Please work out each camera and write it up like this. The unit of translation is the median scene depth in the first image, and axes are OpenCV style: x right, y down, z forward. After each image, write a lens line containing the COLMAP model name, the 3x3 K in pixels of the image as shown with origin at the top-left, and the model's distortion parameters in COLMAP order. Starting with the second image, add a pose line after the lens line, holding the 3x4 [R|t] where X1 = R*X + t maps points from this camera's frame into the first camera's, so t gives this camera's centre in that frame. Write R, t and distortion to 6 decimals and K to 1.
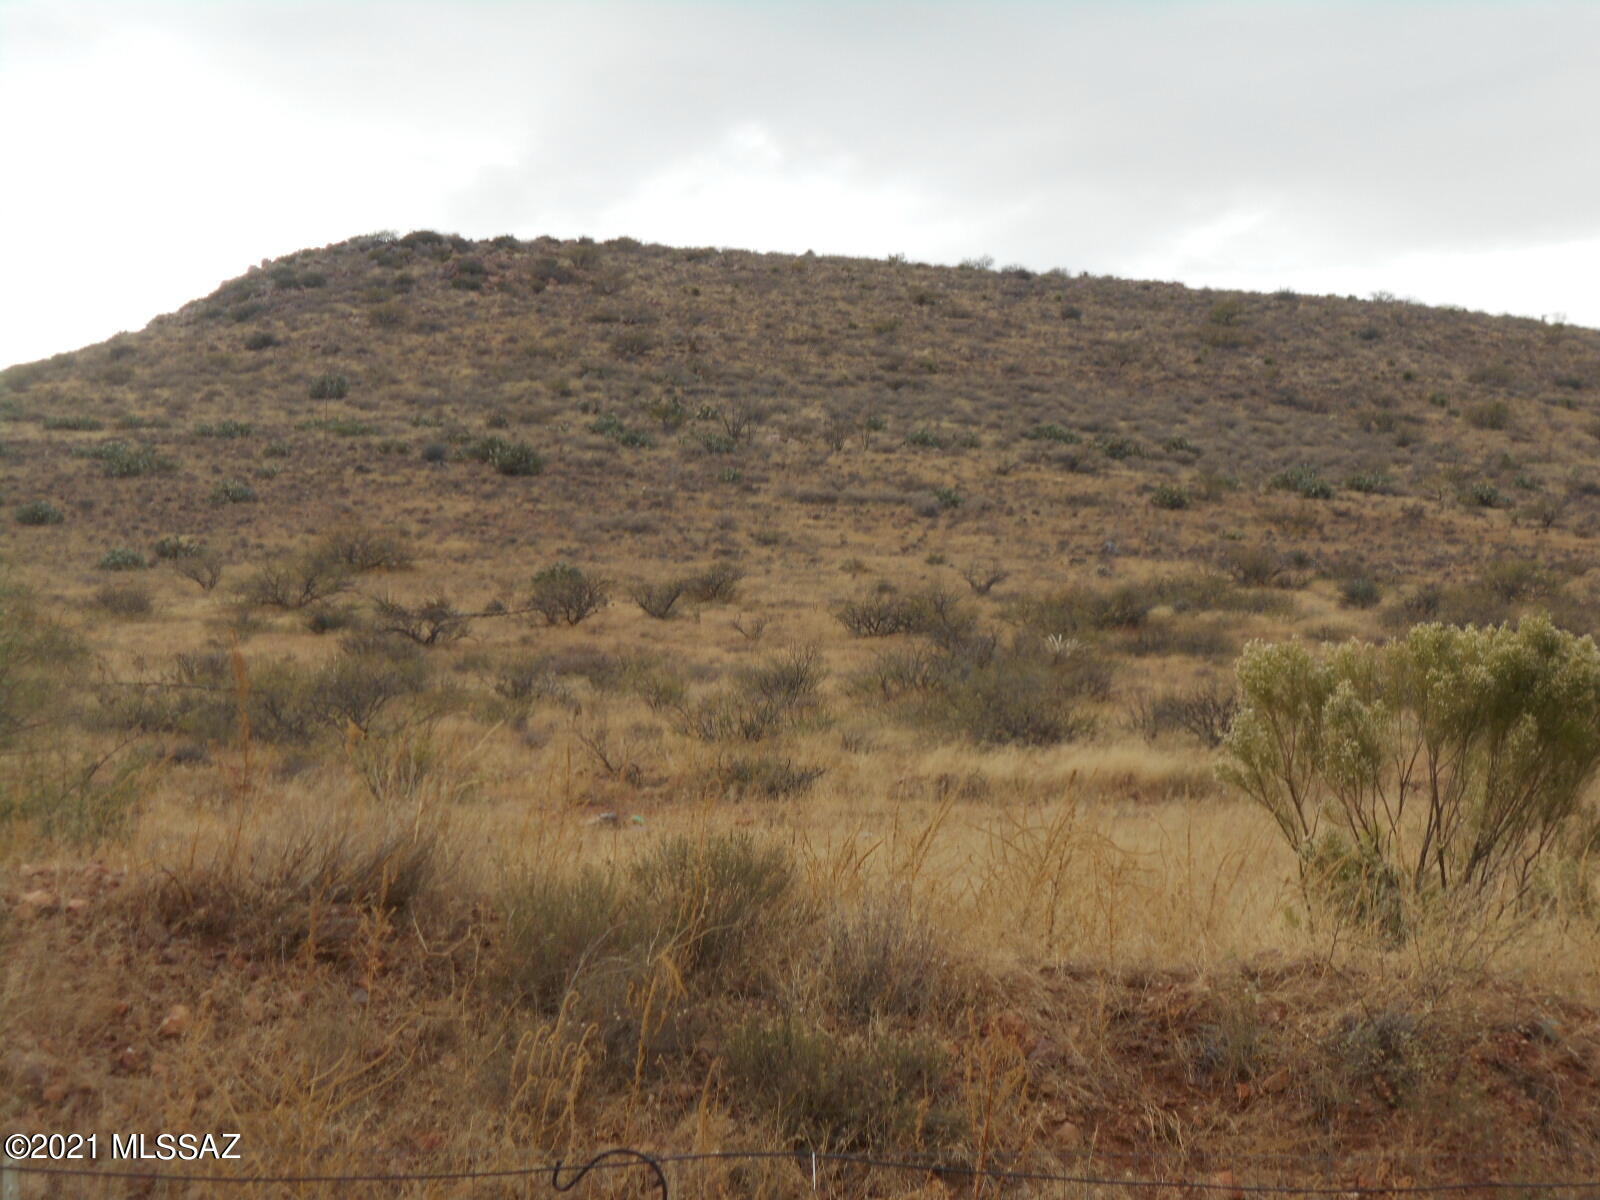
lens RADIAL K [[3438.5, 0, 804.4], [0, 3438.5, 586.5], [0, 0, 1]] dist [0.040713, 0.000000]
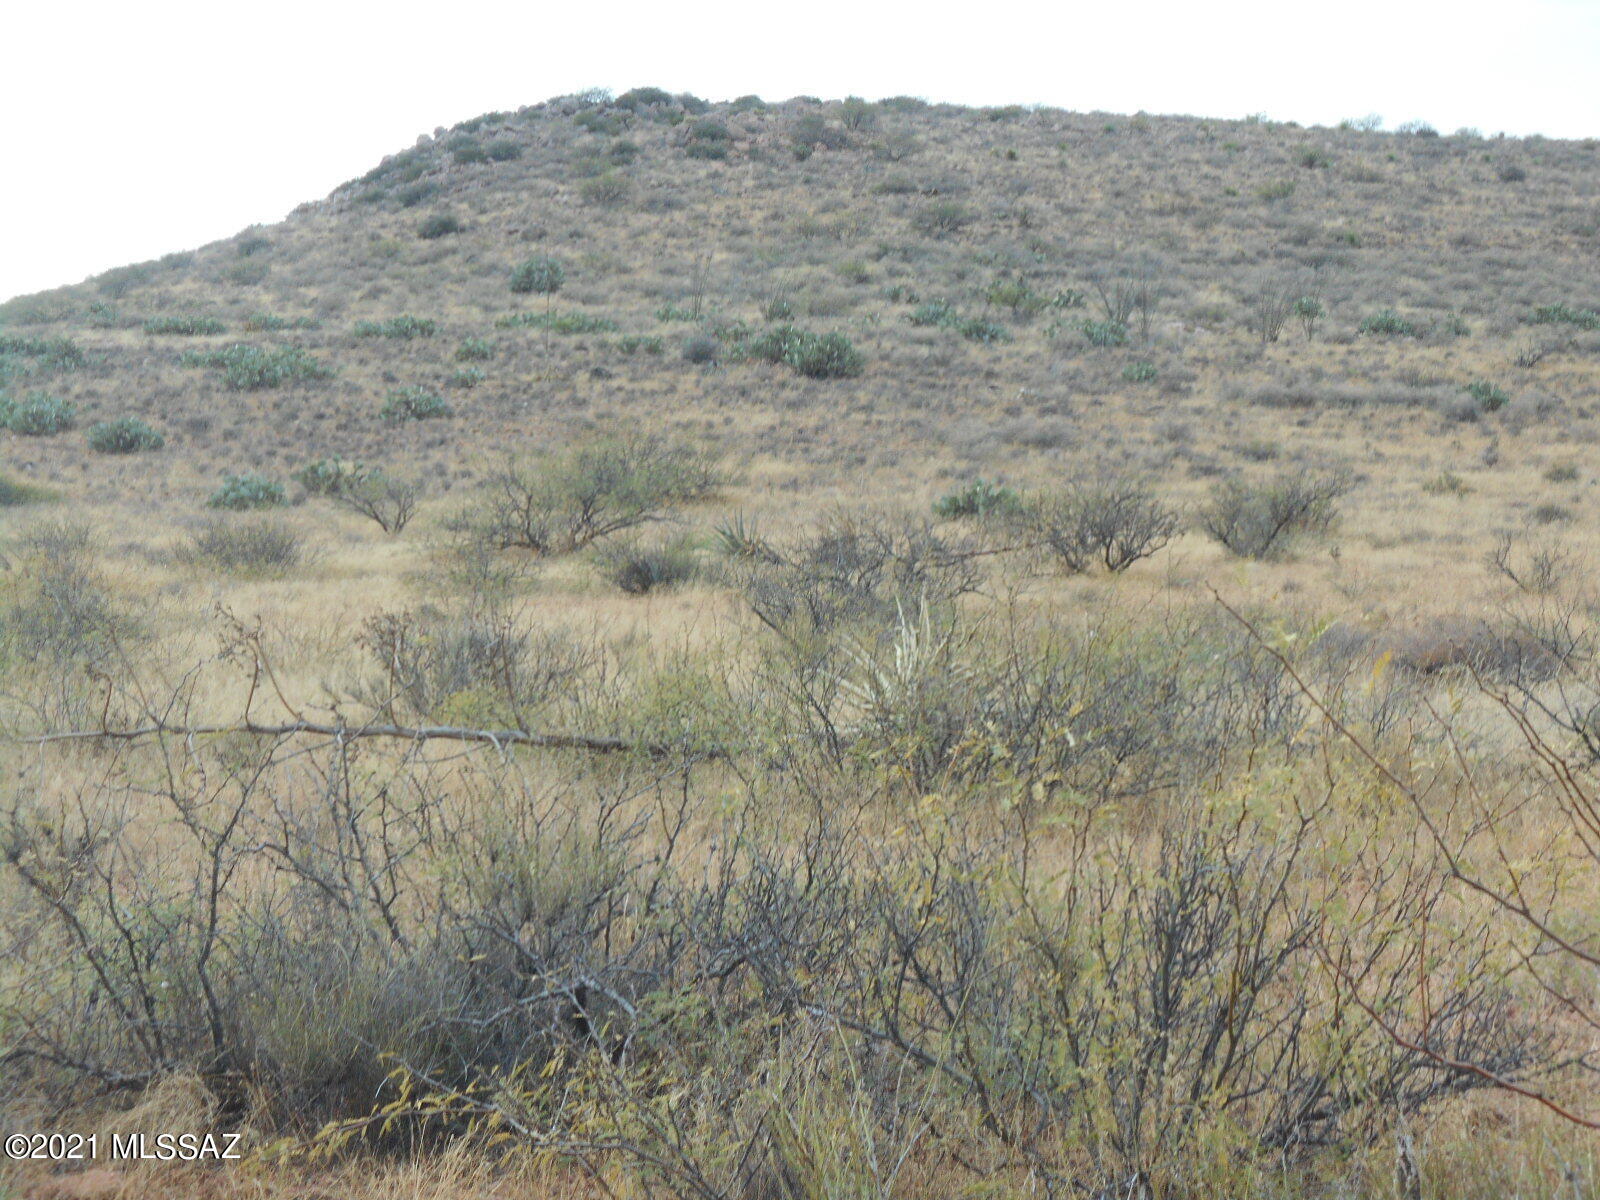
lens RADIAL K [[4050.7, 0, 797.8], [0, 4050.7, 607.0], [0, 0, 1]] dist [0.110810, 0.000000]
pose [[0.997730, -0.015974, -0.065419, -0.030293], [0.016672, 0.999810, 0.010135, 0.003789], [0.065244, -0.011203, 0.997806, 0.160763]]
